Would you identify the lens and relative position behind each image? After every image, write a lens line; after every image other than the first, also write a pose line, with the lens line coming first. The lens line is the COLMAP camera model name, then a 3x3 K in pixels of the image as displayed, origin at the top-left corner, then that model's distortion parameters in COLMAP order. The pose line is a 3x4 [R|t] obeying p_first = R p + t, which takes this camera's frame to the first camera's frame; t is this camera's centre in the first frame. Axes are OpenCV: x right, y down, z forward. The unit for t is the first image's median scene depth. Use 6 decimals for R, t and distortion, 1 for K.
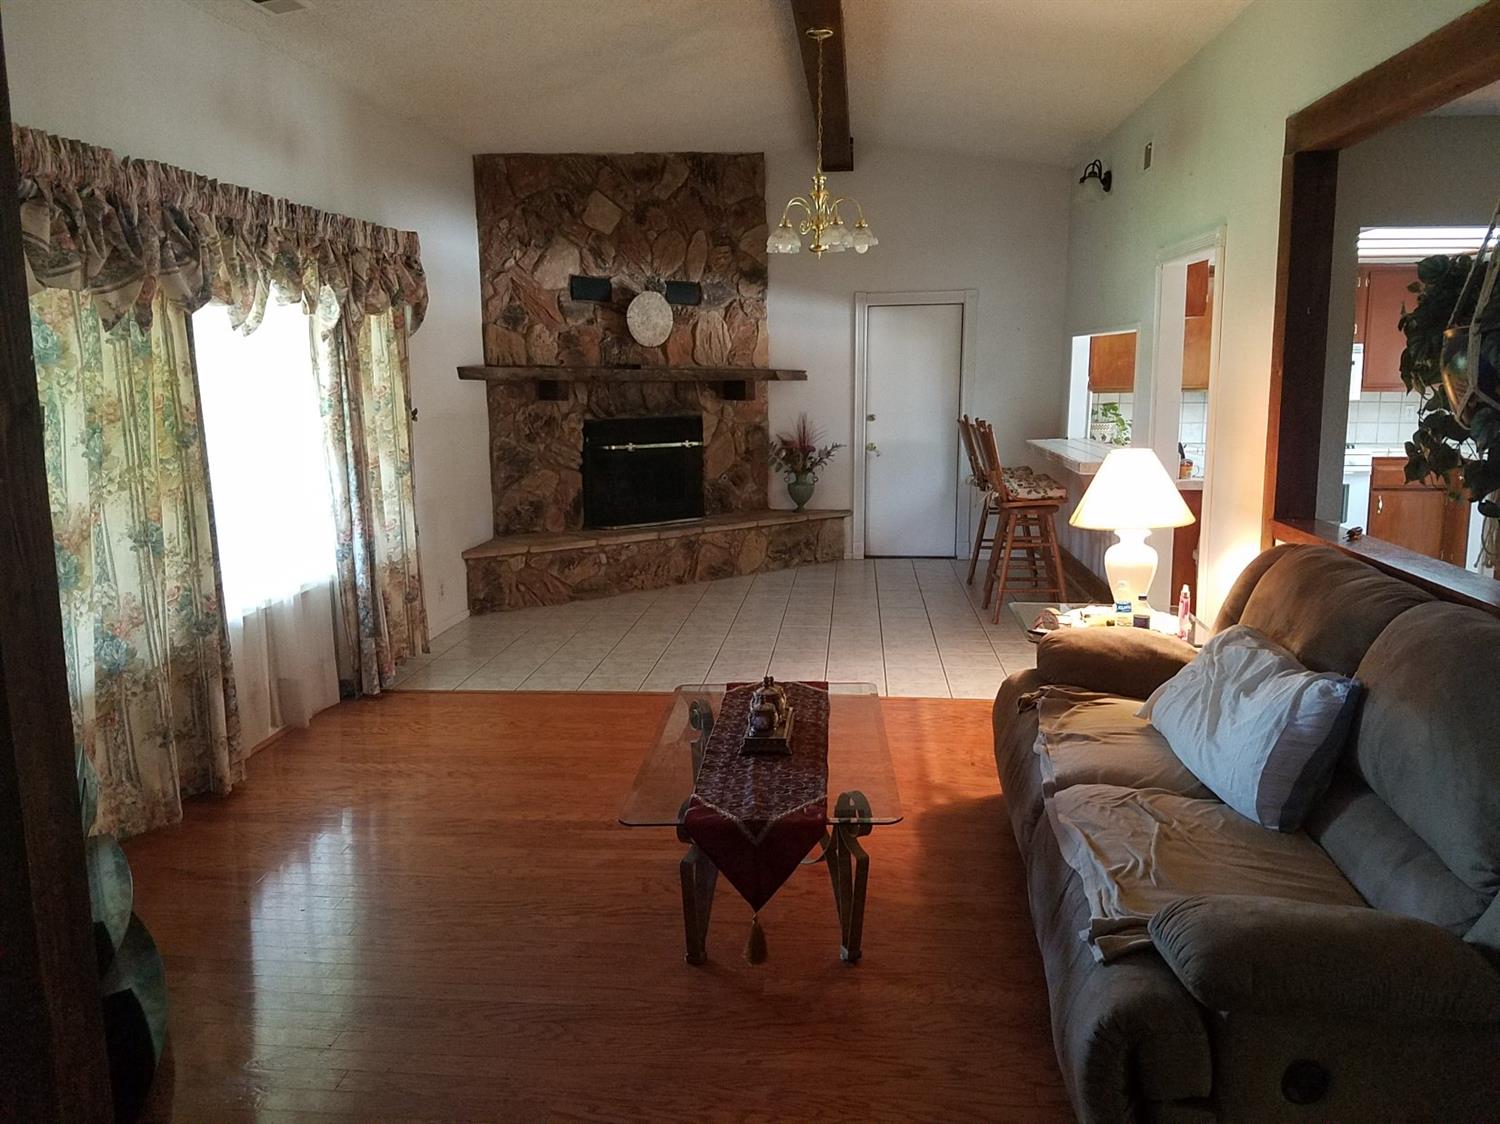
lens RADIAL K [[1160.7, 0, 750.0], [0, 1160.7, 562.0], [0, 0, 1]] dist [0.271020, -0.557101]
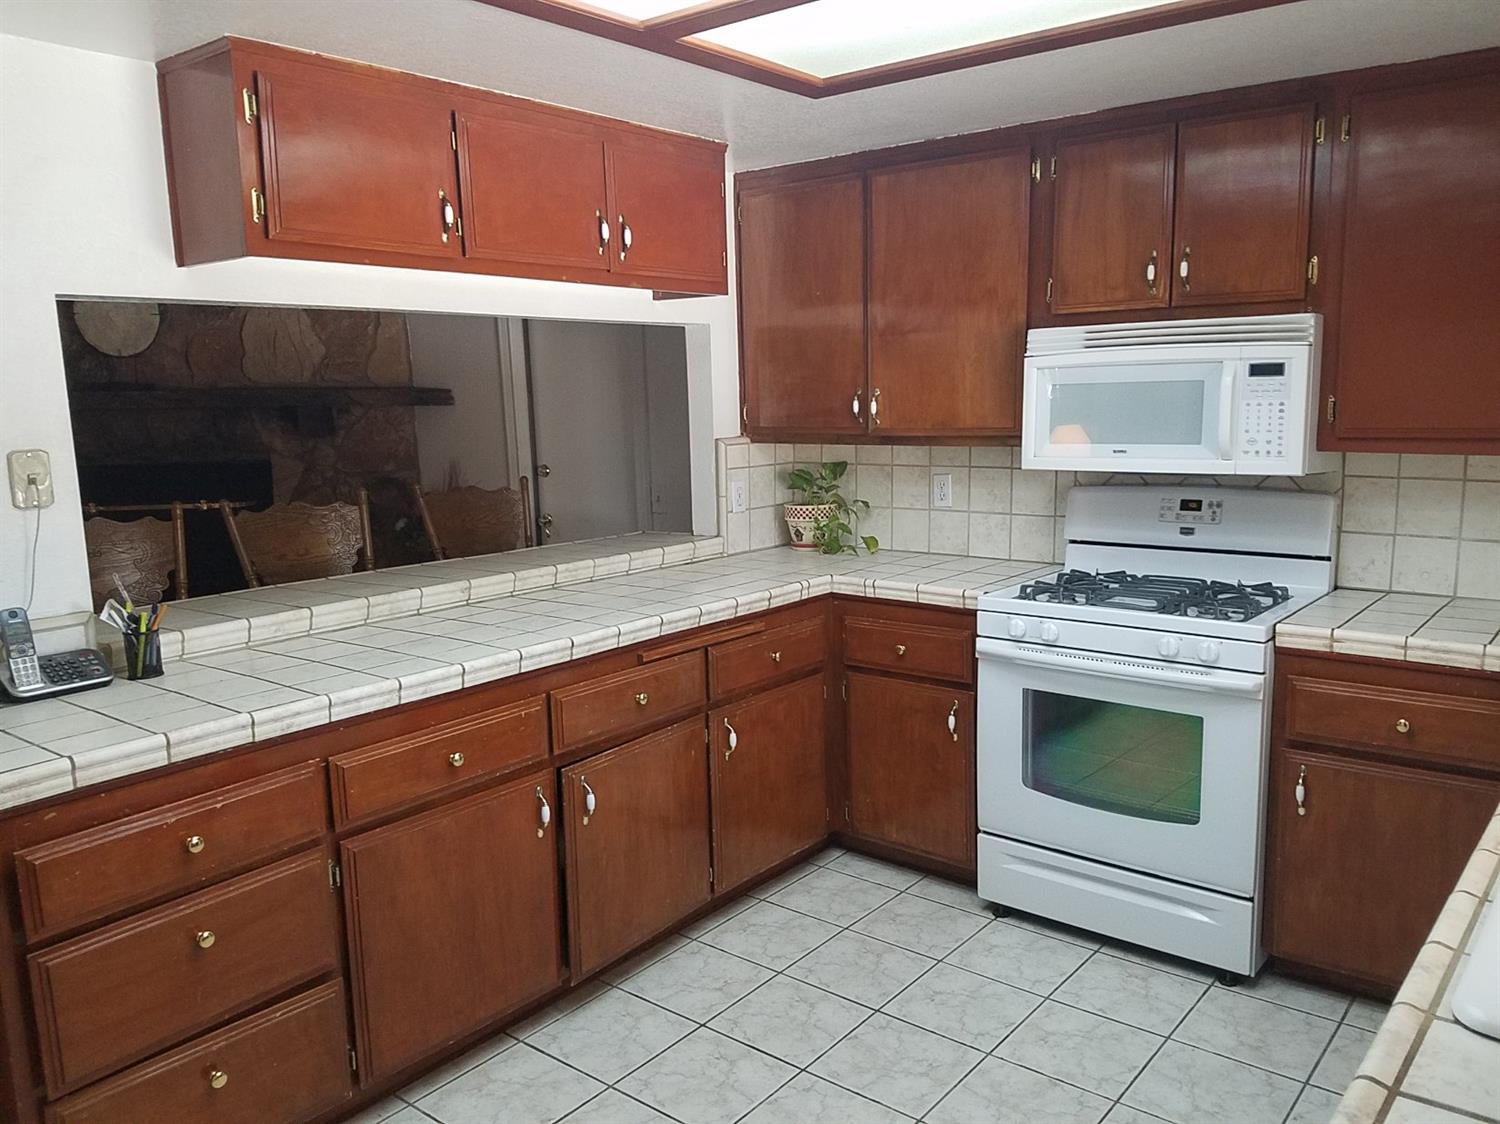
lens RADIAL K [[1160.7, 0, 750.0], [0, 1160.7, 562.0], [0, 0, 1]] dist [0.271020, -0.557101]
pose [[0.836580, 0.070025, -0.543351, 0.570952], [-0.072508, 0.997225, 0.016879, -0.106436], [0.543025, 0.025277, 0.839336, 0.634144]]
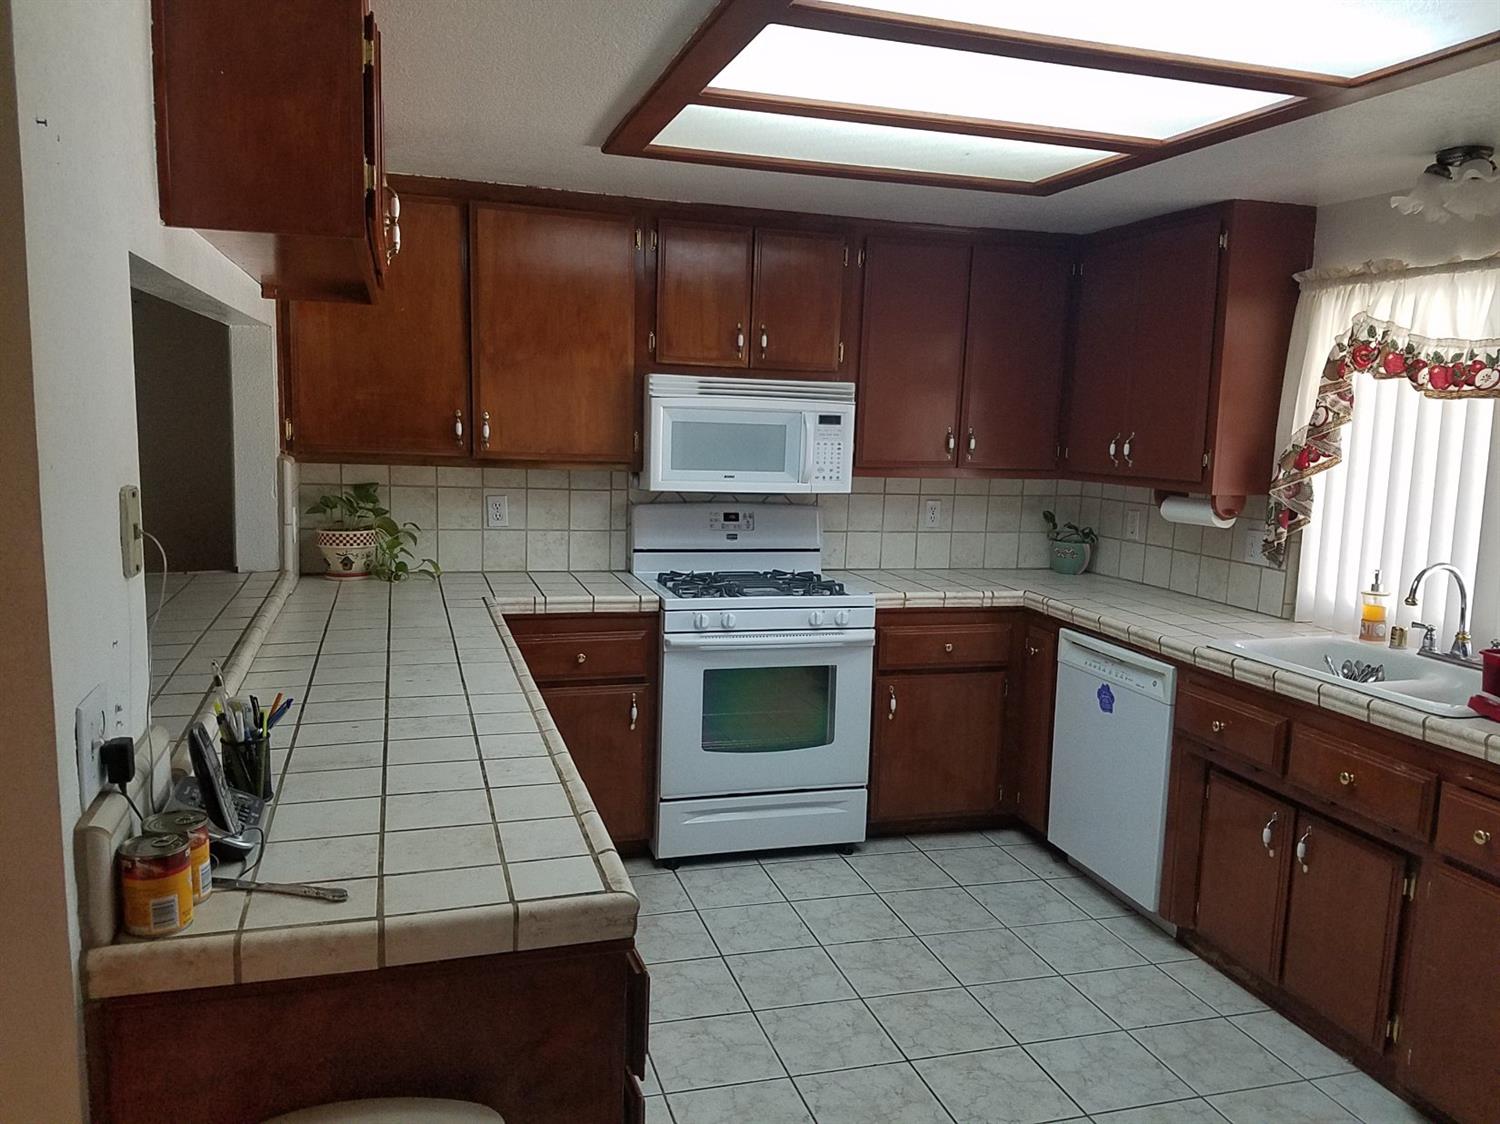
lens RADIAL K [[1160.7, 0, 750.0], [0, 1160.7, 562.0], [0, 0, 1]] dist [0.271020, -0.557101]
pose [[0.922398, -0.012034, 0.386052, 0.283543], [0.022295, 0.999507, -0.022111, -0.097809], [-0.385596, 0.029002, 0.922212, 0.571543]]
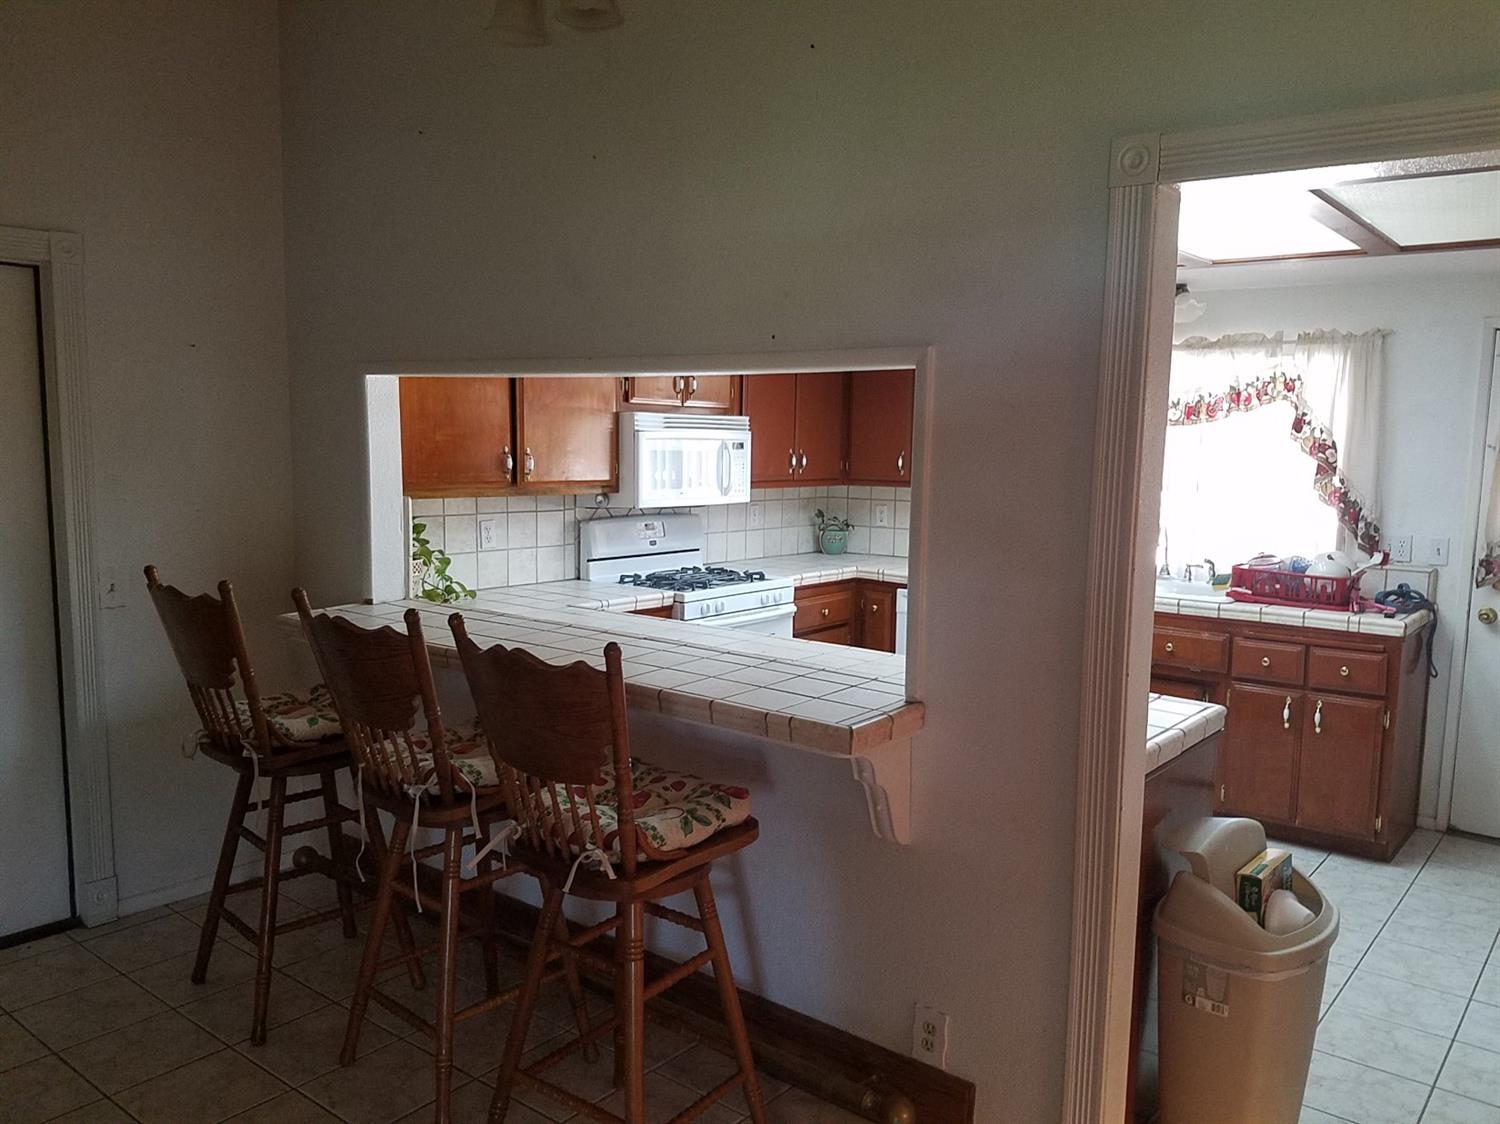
lens RADIAL K [[1164.6, 0, 750.0], [0, 1164.6, 562.0], [0, 0, 1]] dist [0.112926, -0.145175]
pose [[0.544286, -0.075090, 0.835532, -0.020578], [0.112800, 0.993492, 0.015805, -0.114452], [-0.831281, 0.085645, 0.549214, 0.663746]]
